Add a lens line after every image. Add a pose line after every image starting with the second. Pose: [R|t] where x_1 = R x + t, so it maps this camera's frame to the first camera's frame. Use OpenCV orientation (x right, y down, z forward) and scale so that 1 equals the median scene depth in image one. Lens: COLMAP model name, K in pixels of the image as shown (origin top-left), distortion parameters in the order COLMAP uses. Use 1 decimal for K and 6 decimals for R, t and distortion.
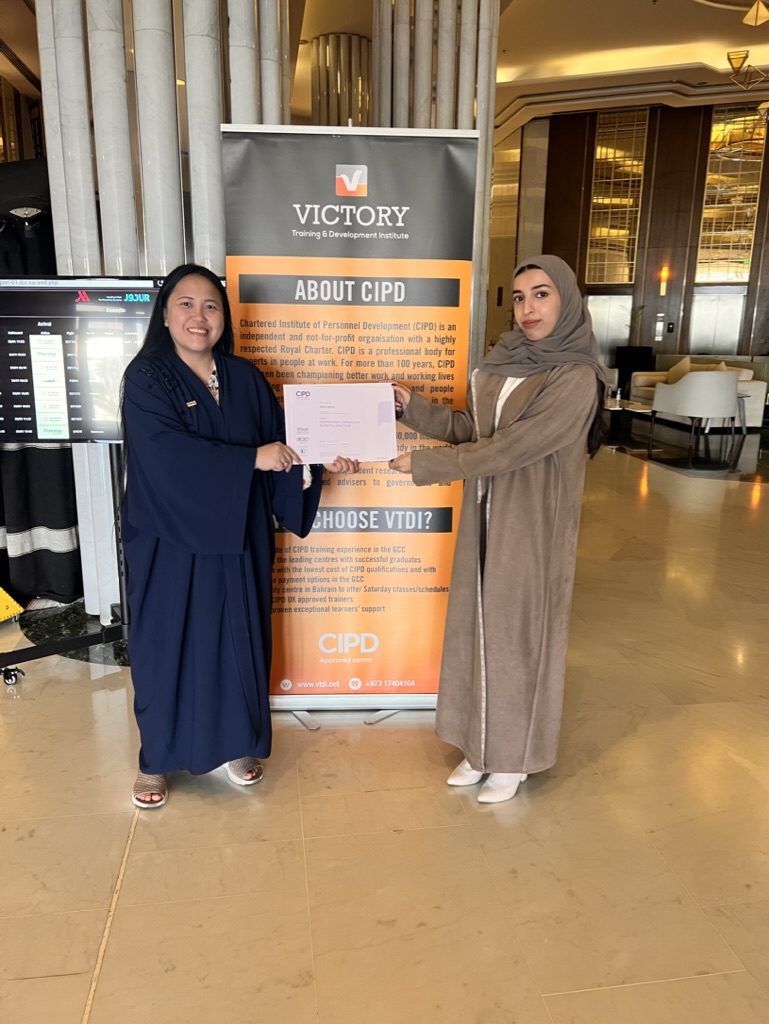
lens RADIAL K [[773.4, 0, 377.7], [0, 773.4, 513.5], [0, 0, 1]] dist [0.040630, -0.045445]
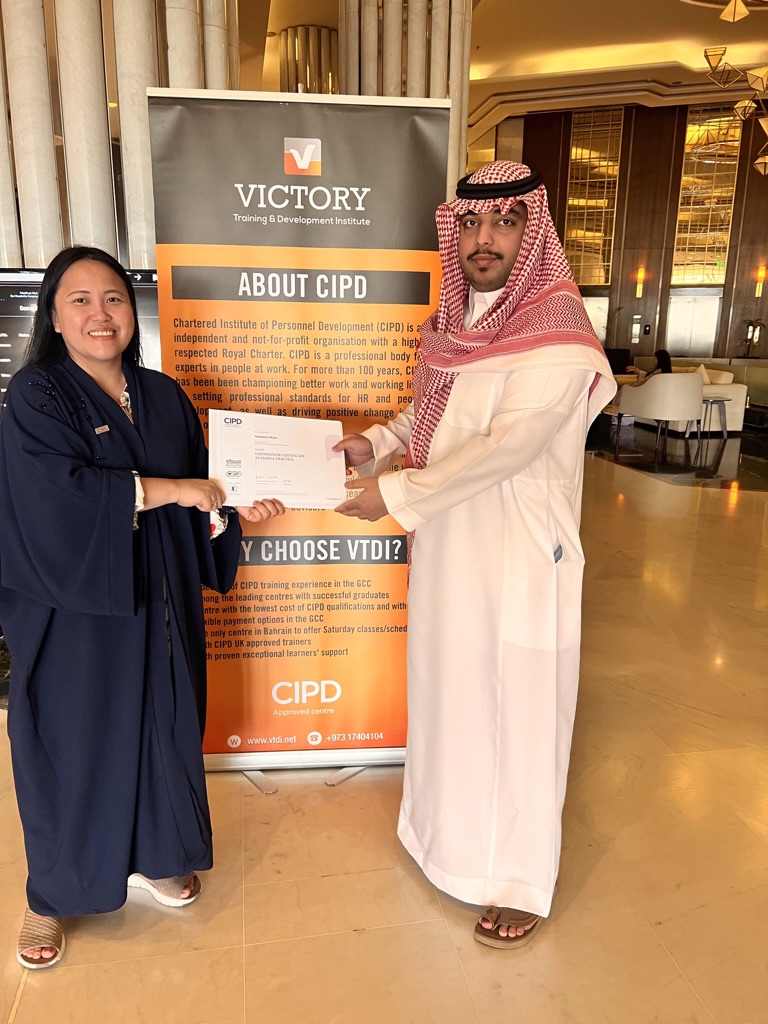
lens RADIAL K [[773.4, 0, 381.7], [0, 773.4, 516.4], [0, 0, 1]] dist [0.040630, -0.045445]
pose [[0.999398, -0.007973, 0.033771, 0.018822], [0.007946, 0.999968, 0.000926, -0.029359], [-0.033778, -0.000657, 0.999429, 0.128055]]
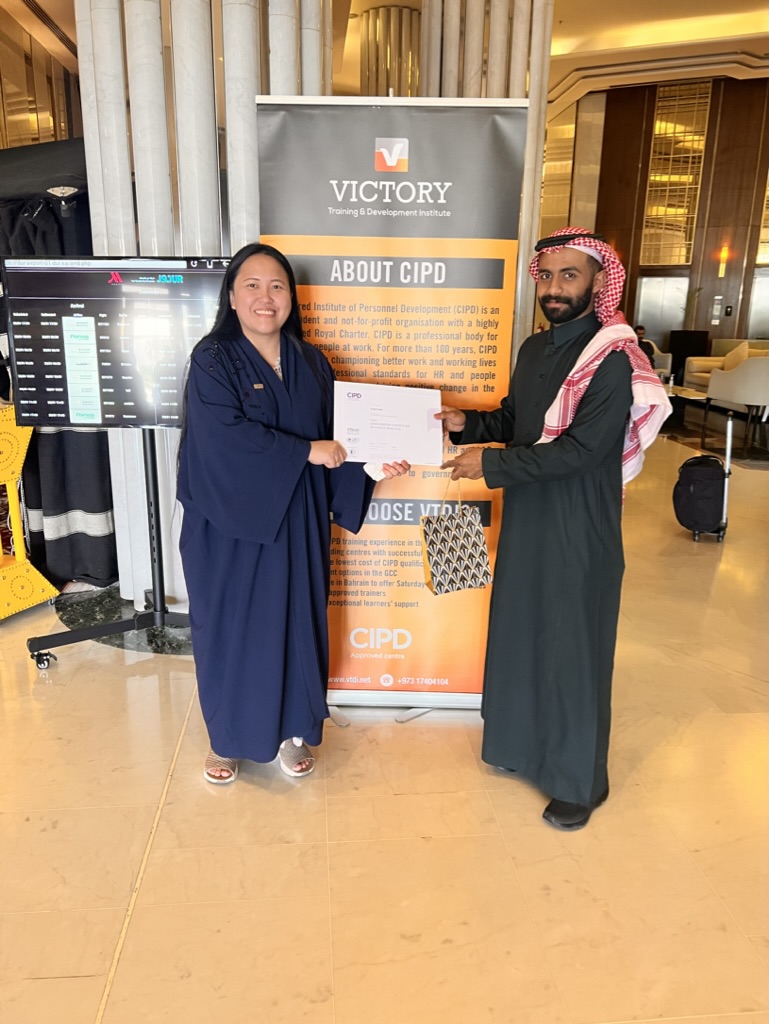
lens RADIAL K [[773.4, 0, 375.4], [0, 773.4, 517.4], [0, 0, 1]] dist [0.040630, -0.045445]
pose [[0.998110, 0.019427, -0.058297, 0.009534], [-0.017872, 0.999473, 0.027091, -0.010169], [0.058792, -0.025998, 0.997932, 0.036669]]
